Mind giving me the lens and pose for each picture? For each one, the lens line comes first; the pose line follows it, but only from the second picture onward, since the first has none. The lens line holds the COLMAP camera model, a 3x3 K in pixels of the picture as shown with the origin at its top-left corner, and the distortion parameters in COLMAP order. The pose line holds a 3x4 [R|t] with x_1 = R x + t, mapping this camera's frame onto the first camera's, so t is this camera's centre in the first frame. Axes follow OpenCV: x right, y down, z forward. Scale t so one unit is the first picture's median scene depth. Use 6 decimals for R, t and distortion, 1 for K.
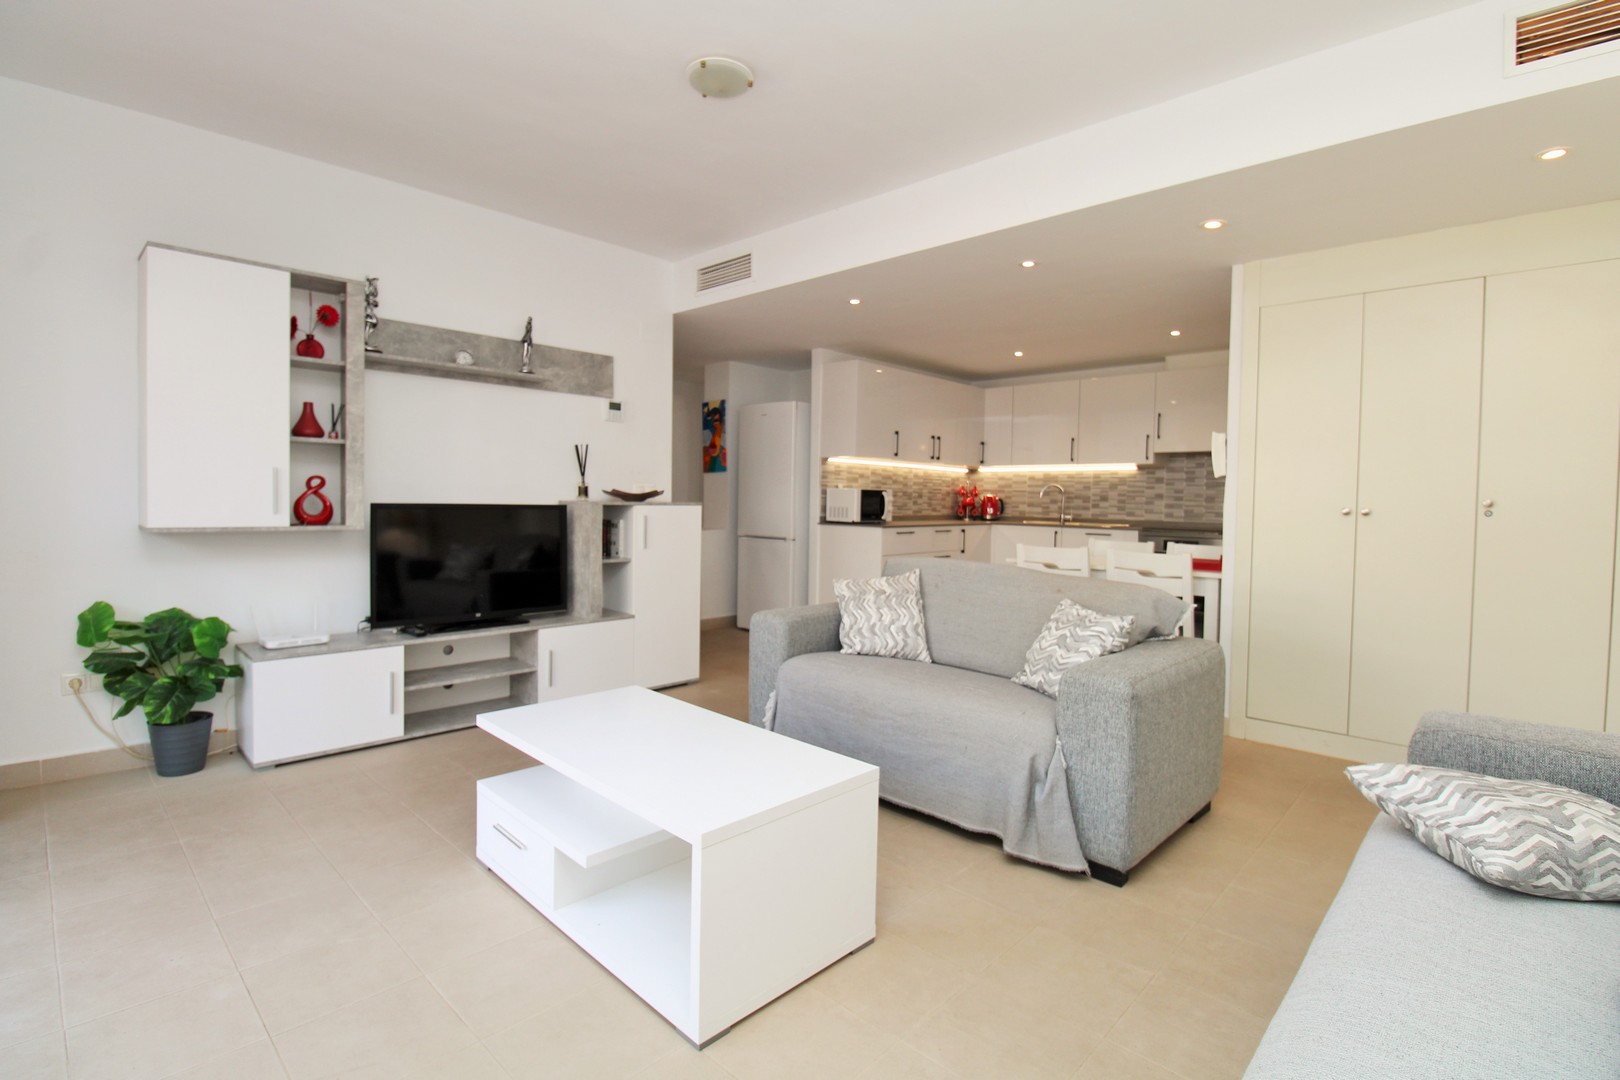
lens RADIAL K [[764.6, 0, 802.4], [0, 764.6, 529.2], [0, 0, 1]] dist [-0.001005, -0.013558]
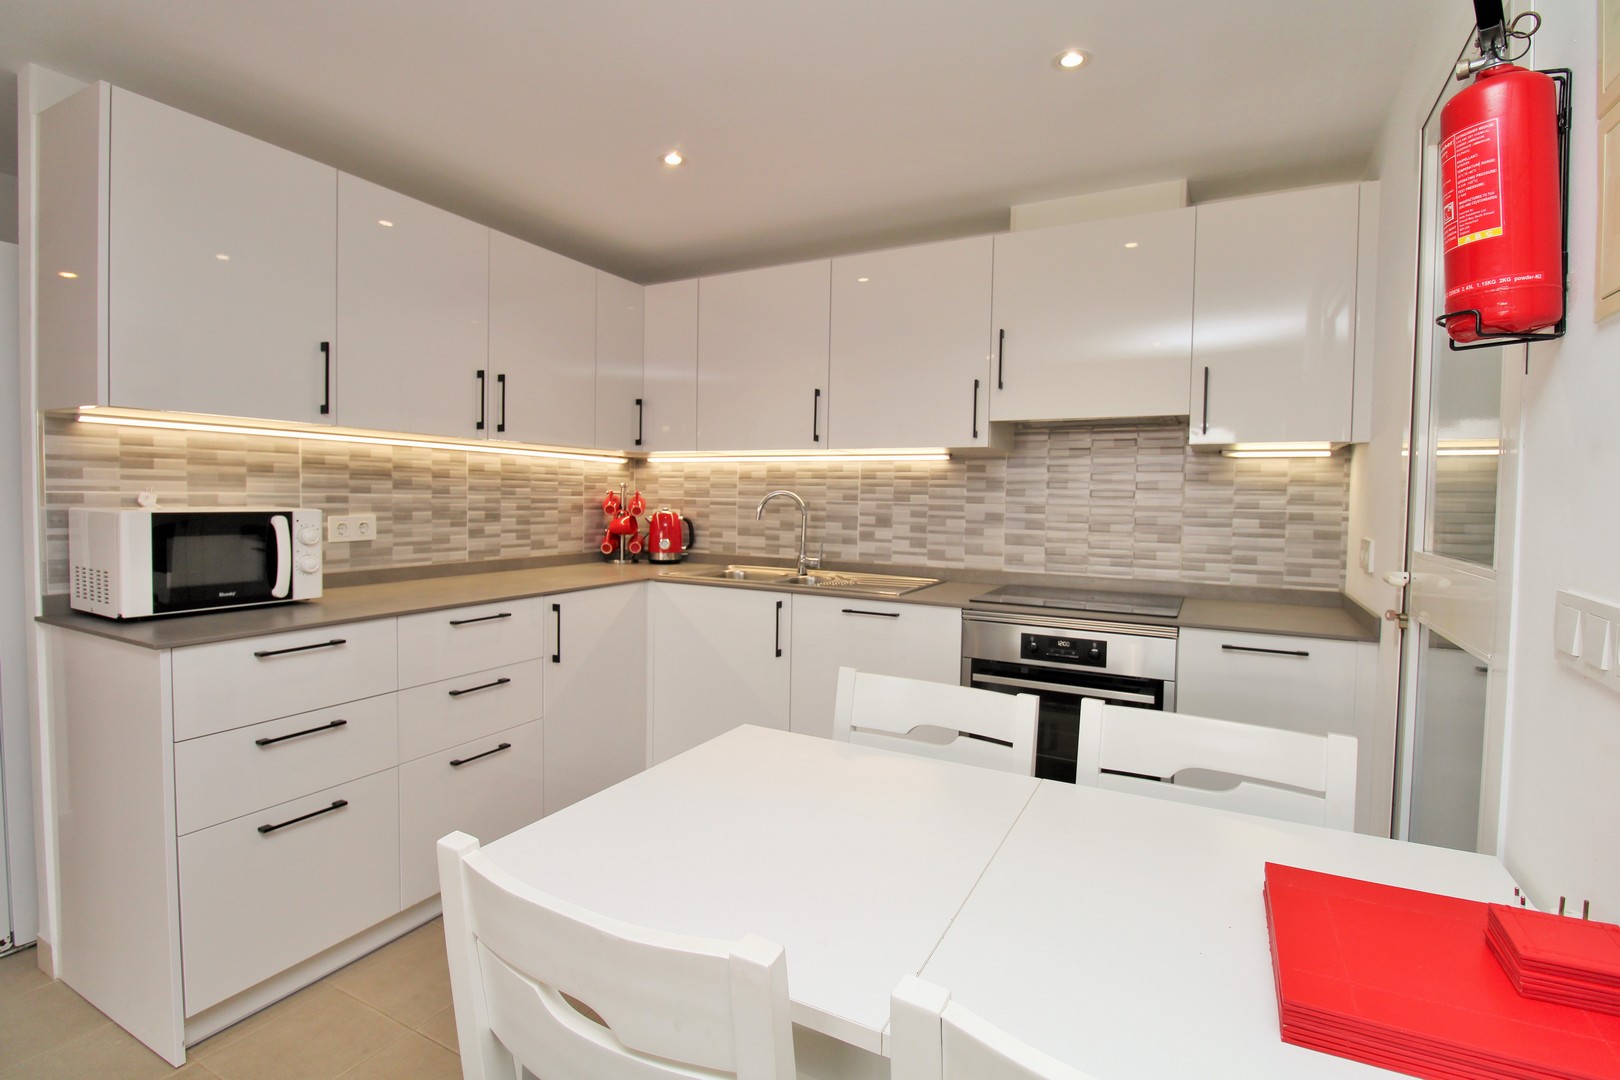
lens RADIAL K [[764.6, 0, 809.8], [0, 764.6, 525.9], [0, 0, 1]] dist [-0.001005, -0.013558]
pose [[0.962529, -0.011701, 0.270927, 0.223975], [0.011094, 0.999931, 0.003770, -0.039878], [-0.270953, -0.000623, 0.962592, 0.560046]]
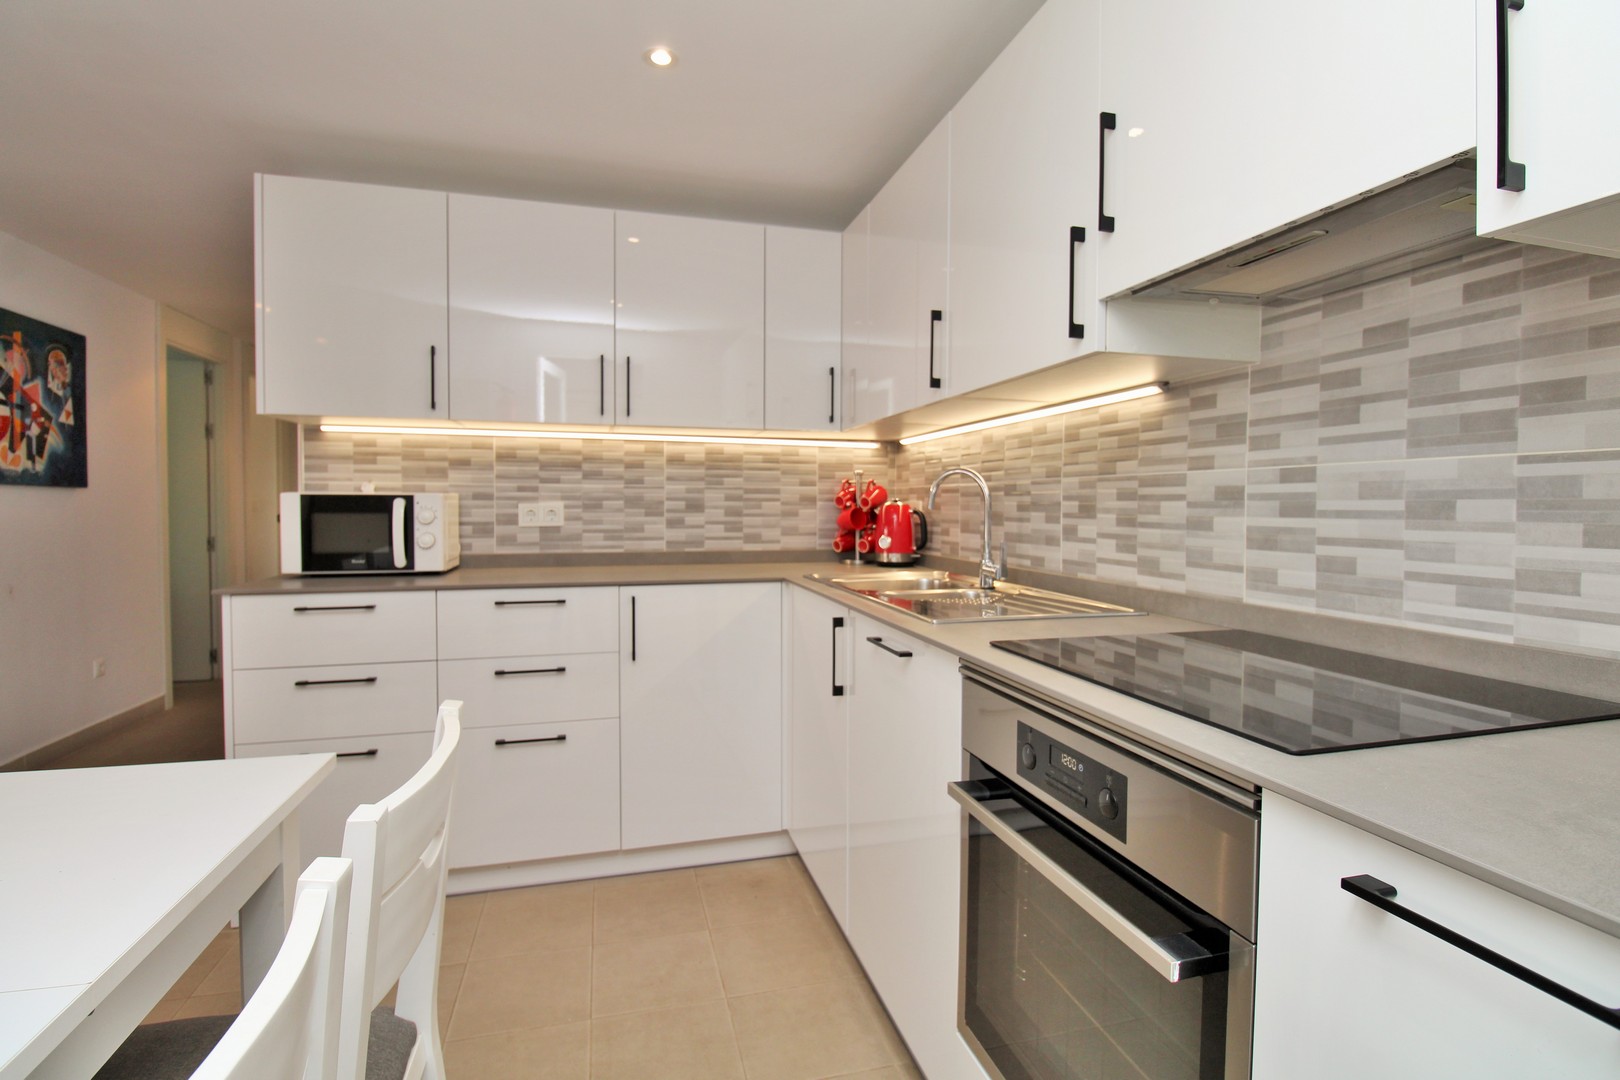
lens RADIAL K [[764.6, 0, 813.1], [0, 764.6, 529.1], [0, 0, 1]] dist [-0.001005, -0.013558]
pose [[0.857069, 0.002287, -0.515196, 0.461694], [-0.010505, 0.999860, -0.013037, -0.027556], [0.515094, 0.016586, 0.856973, 0.705921]]
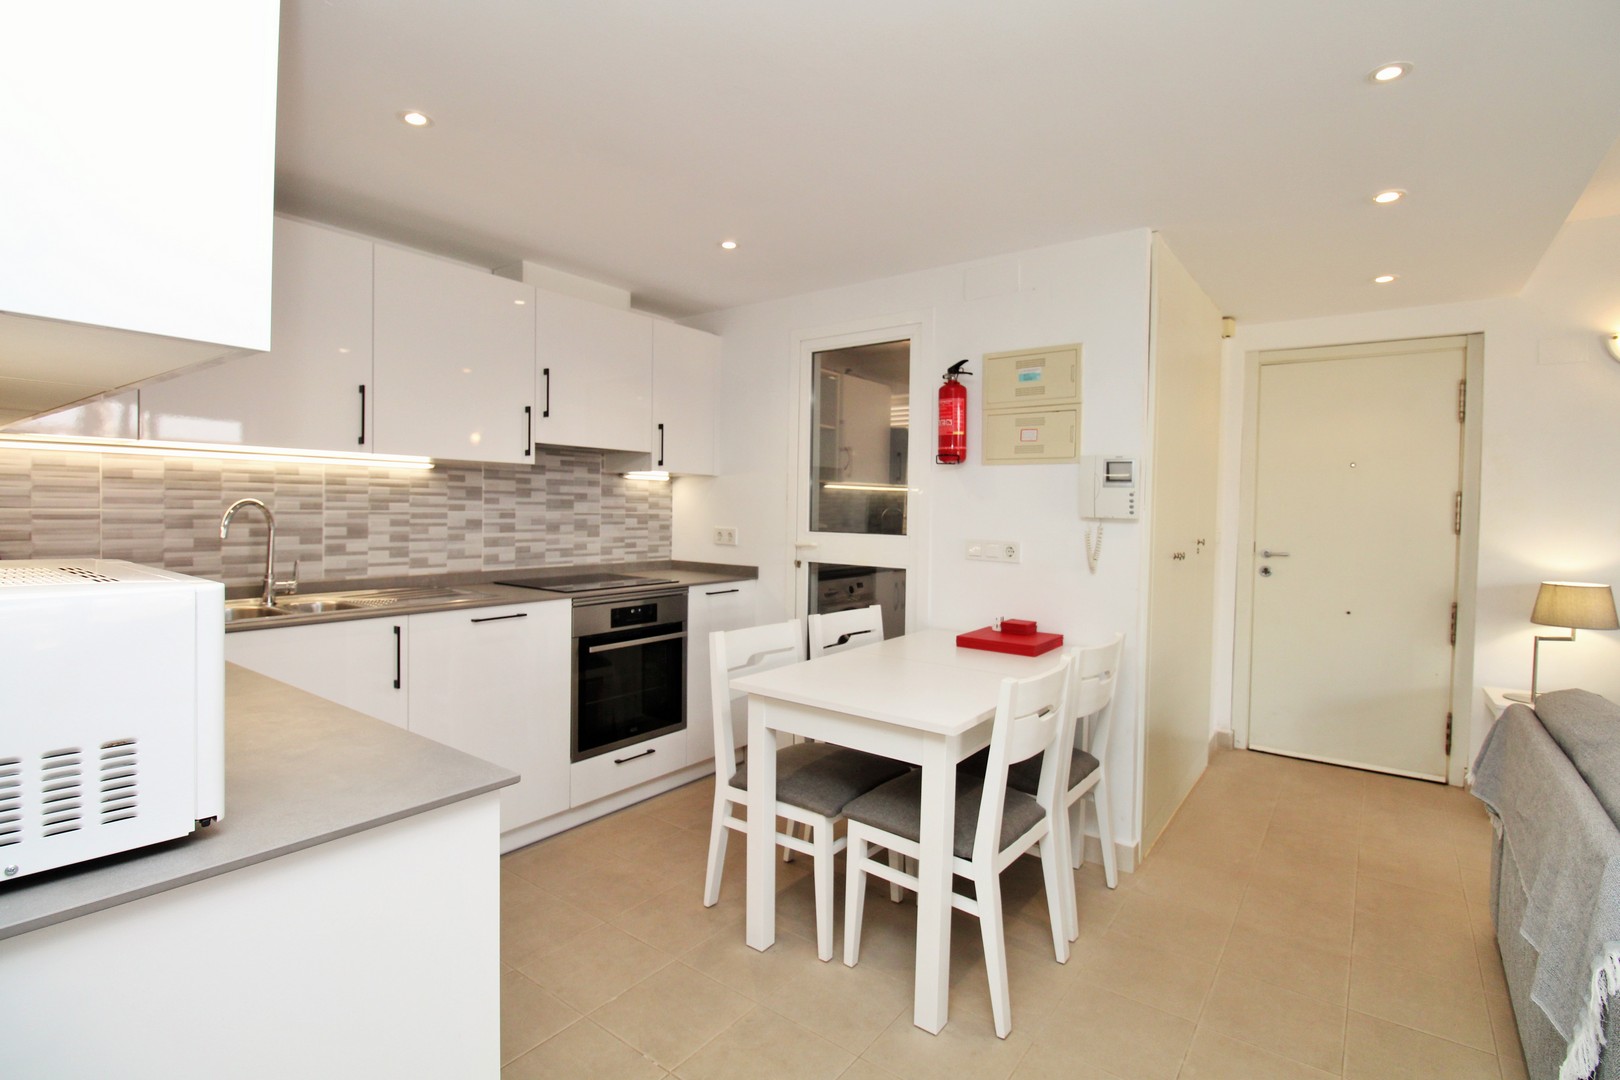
lens RADIAL K [[764.6, 0, 819.8], [0, 764.6, 520.5], [0, 0, 1]] dist [-0.001005, -0.013558]
pose [[-0.134780, -0.031620, 0.990371, -0.069492], [0.028504, 0.998953, 0.035773, -0.055135], [-0.990465, 0.033051, -0.133738, 0.808870]]
